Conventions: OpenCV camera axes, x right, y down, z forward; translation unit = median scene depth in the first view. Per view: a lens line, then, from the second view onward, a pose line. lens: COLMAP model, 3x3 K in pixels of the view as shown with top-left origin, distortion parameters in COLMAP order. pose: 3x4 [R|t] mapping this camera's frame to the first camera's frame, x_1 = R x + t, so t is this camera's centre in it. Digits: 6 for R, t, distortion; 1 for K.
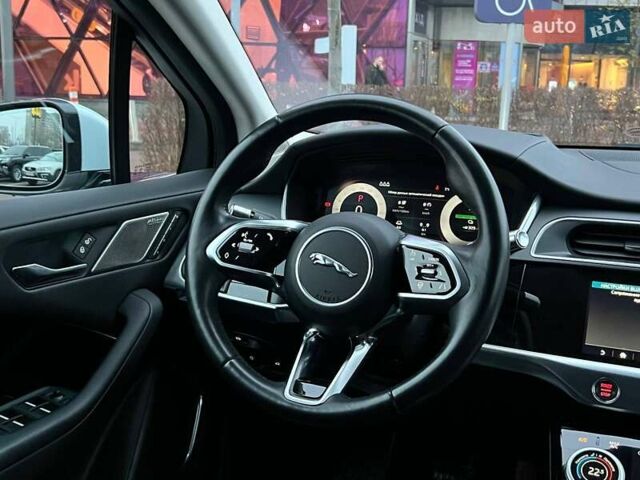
lens RADIAL K [[719.5, 0, 338.1], [0, 719.5, 241.3], [0, 0, 1]] dist [0.128509, -0.342403]
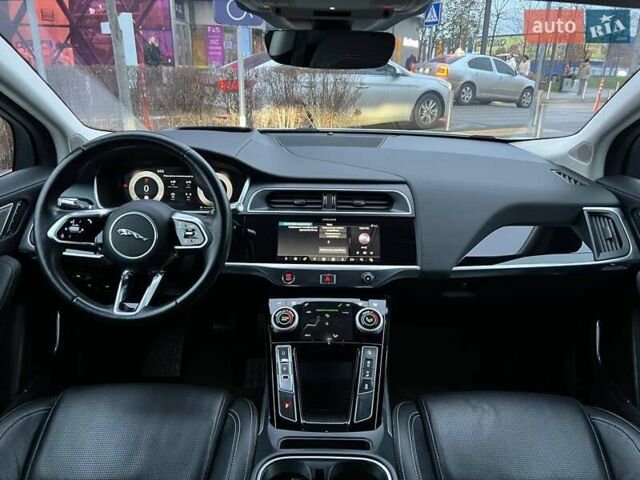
lens RADIAL K [[459.9, 0, 320.0], [0, 459.9, 240.0], [0, 0, 1]] dist [0.062779, -0.075765]
pose [[0.931031, -0.135754, 0.338750, 0.030396], [0.079373, 0.981342, 0.175120, -0.107156], [-0.356203, -0.136155, 0.924436, -0.183016]]
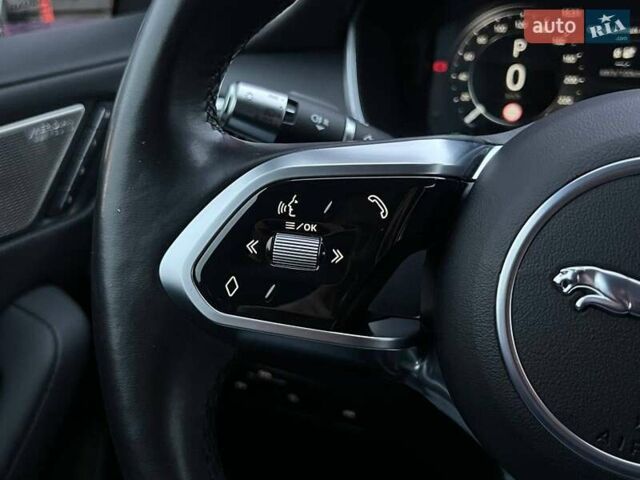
lens RADIAL K [[808.6, 0, 320.0], [0, 808.6, 240.0], [0, 0, 1]] dist [0.197789, -0.002285]
pose [[0.996188, -0.084860, -0.020194, -0.109323], [0.086984, 0.983759, 0.157011, -0.043909], [0.006542, -0.158169, 0.987390, 0.672511]]
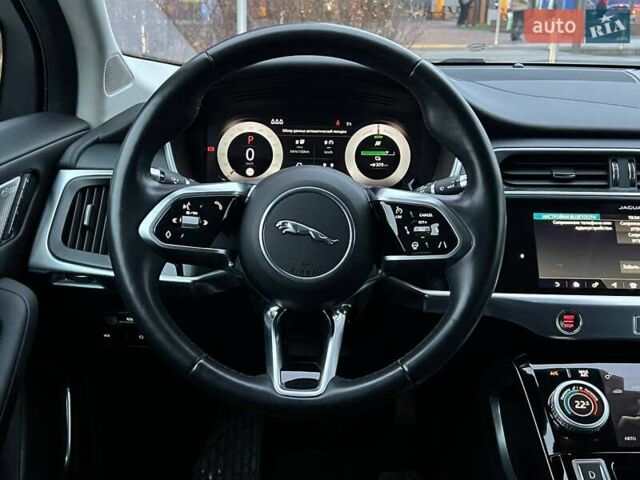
lens RADIAL K [[719.5, 0, 338.1], [0, 719.5, 241.3], [0, 0, 1]] dist [0.128509, -0.342403]
pose [[0.928918, -0.124741, 0.348642, -0.254023], [0.080691, 0.987113, 0.138188, -0.067270], [-0.361386, -0.100233, 0.927013, 0.179508]]
